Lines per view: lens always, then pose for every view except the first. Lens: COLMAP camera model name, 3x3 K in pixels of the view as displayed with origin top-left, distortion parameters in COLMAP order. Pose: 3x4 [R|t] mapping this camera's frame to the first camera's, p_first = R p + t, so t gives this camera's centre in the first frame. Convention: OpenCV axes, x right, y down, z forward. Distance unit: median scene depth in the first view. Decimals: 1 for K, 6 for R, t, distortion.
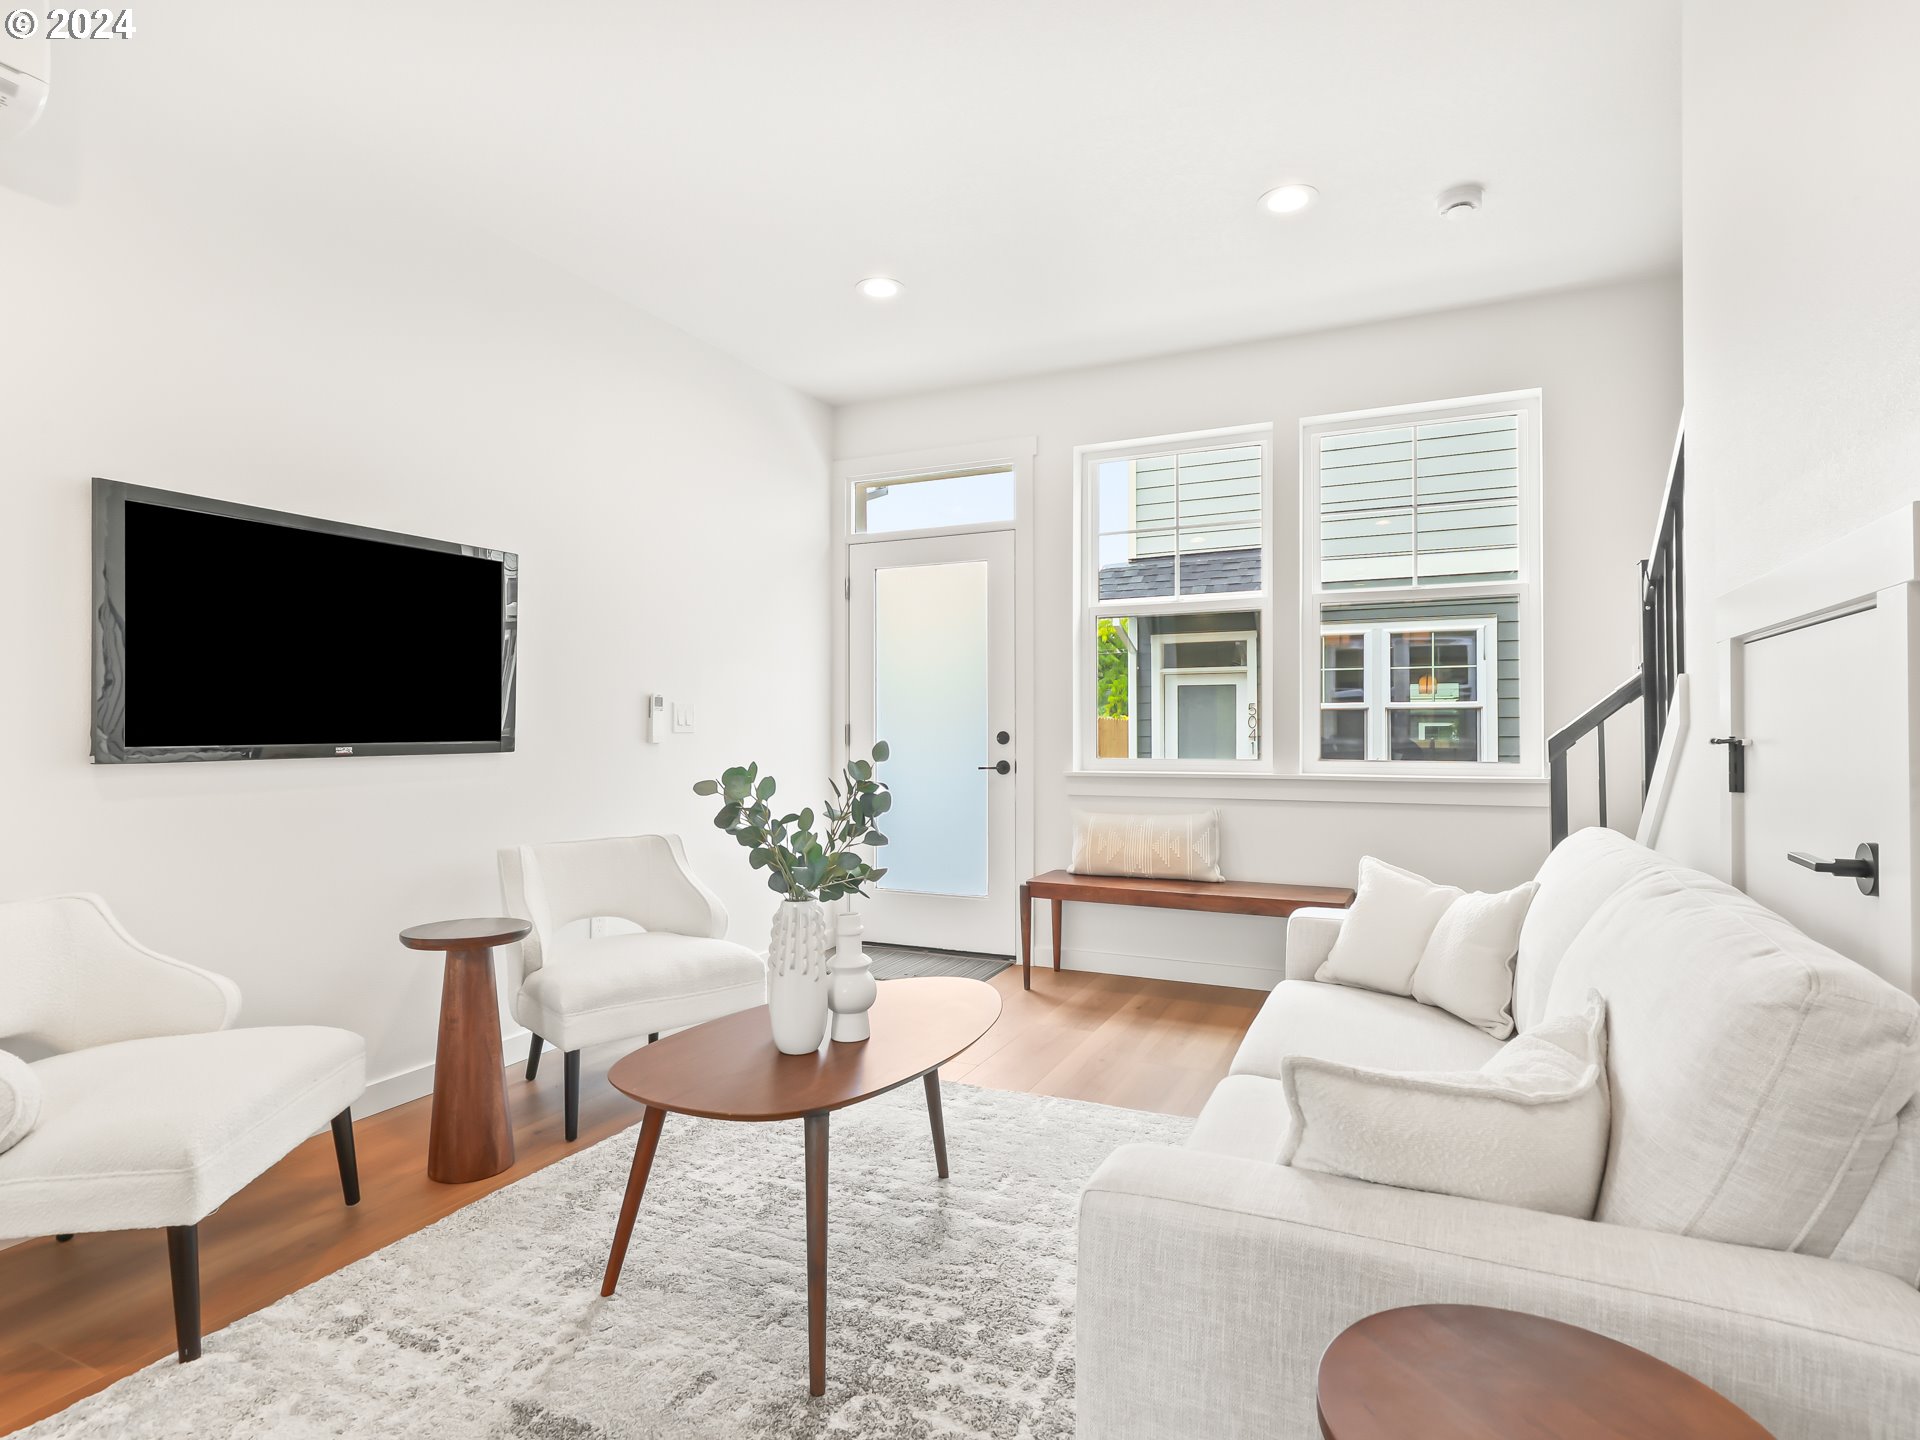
lens RADIAL K [[1002.3, 0, 960.0], [0, 1002.3, 720.0], [0, 0, 1]] dist [0.000790, 0.000849]
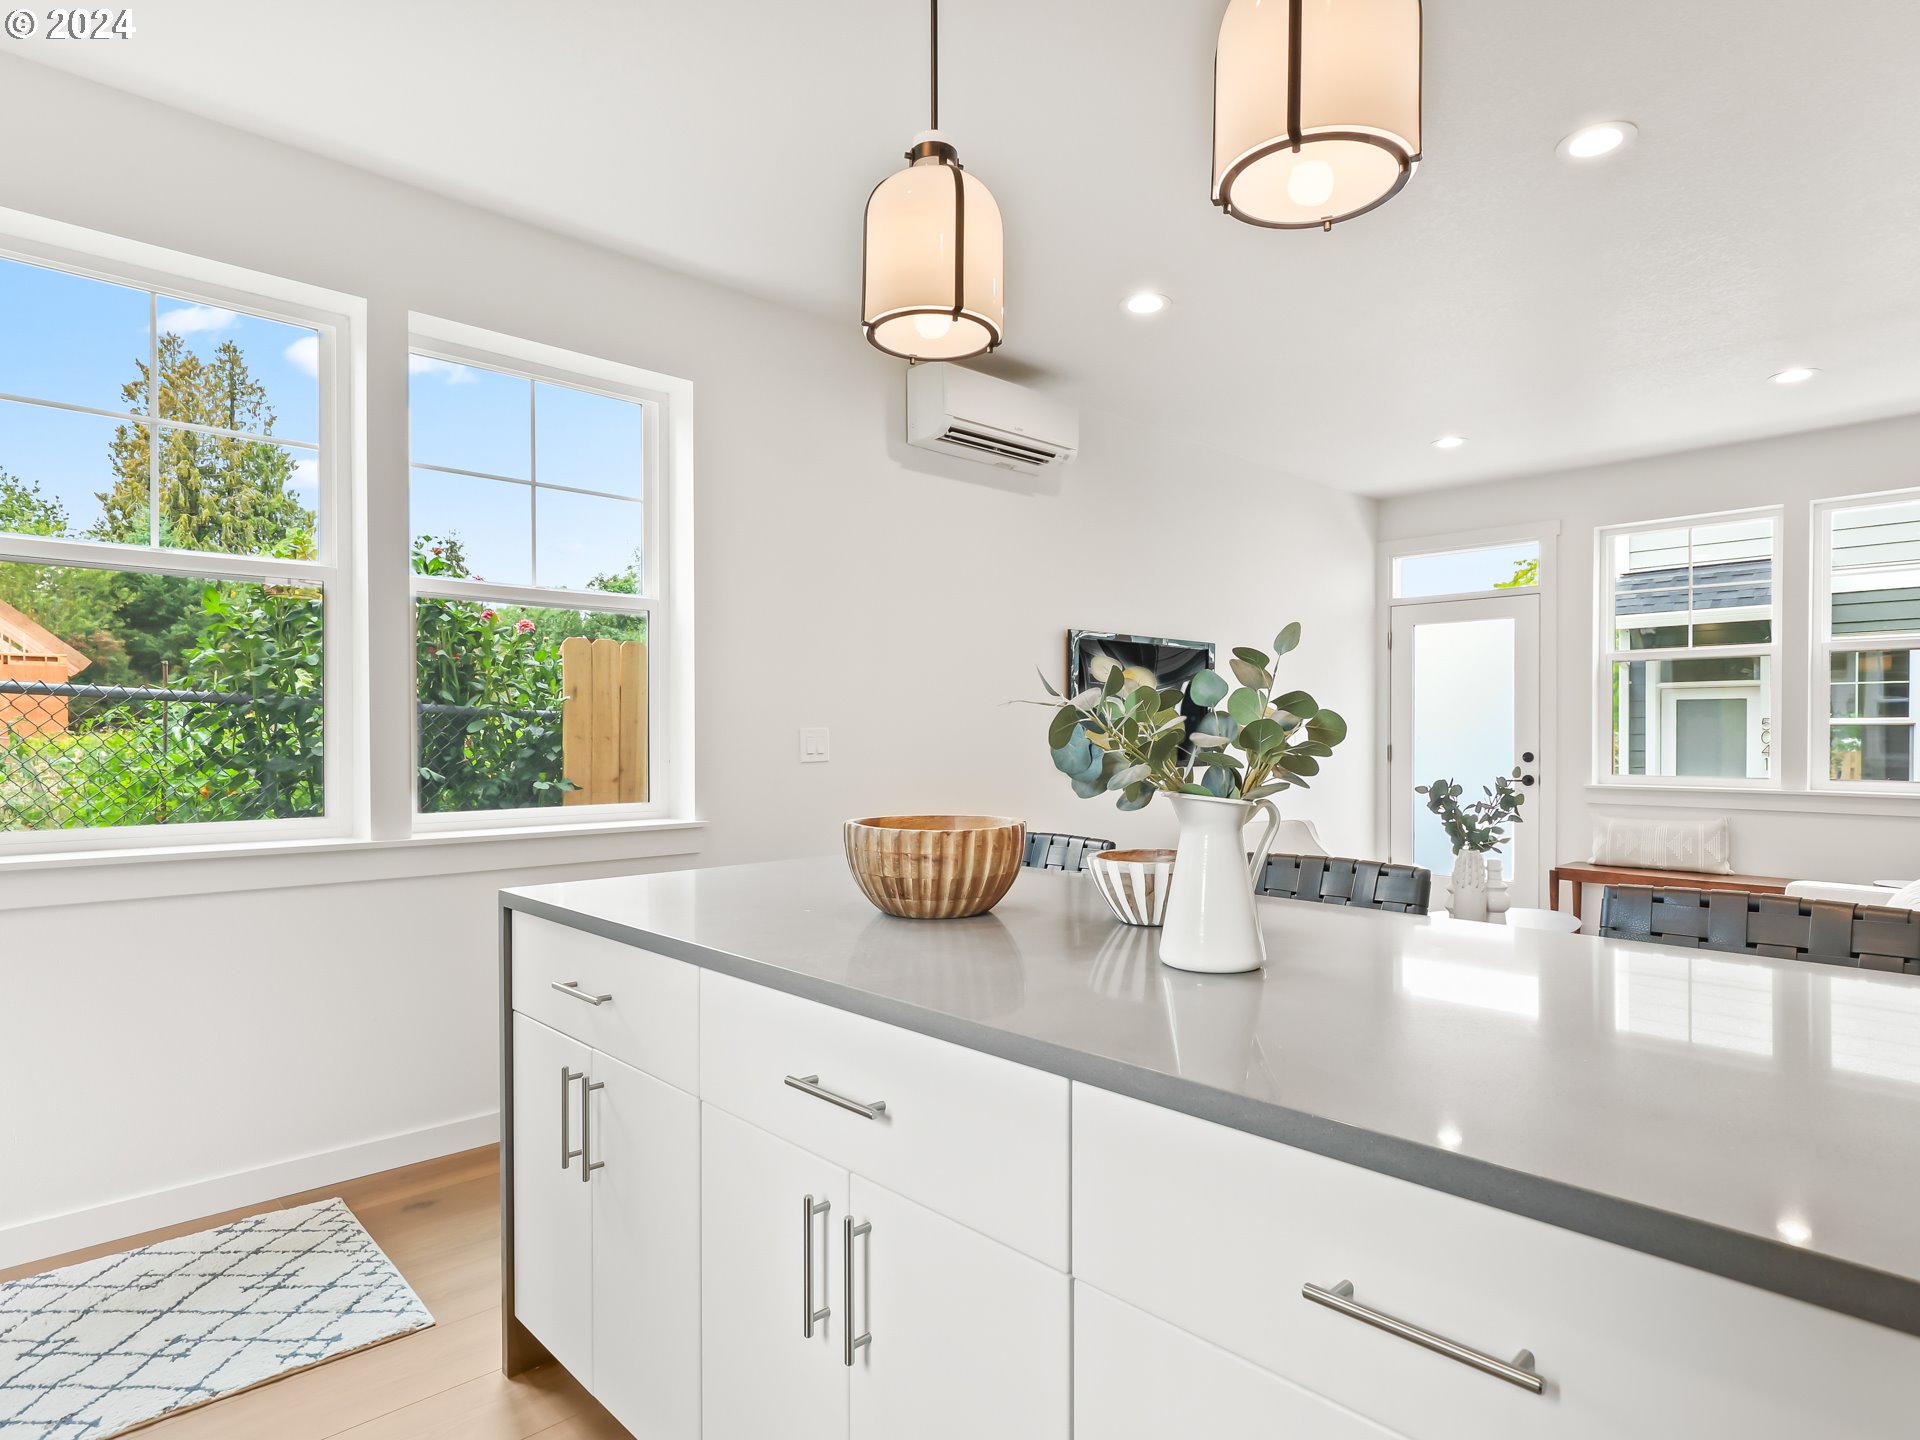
lens RADIAL K [[1074.0, 0, 960.0], [0, 1074.0, 720.0], [0, 0, 1]] dist [0.000735, 0.000603]
pose [[0.934564, 0.002318, -0.355787, -0.147830], [-0.002462, 0.999997, 0.000048, -0.028286], [0.355786, 0.000831, 0.934567, -0.545352]]
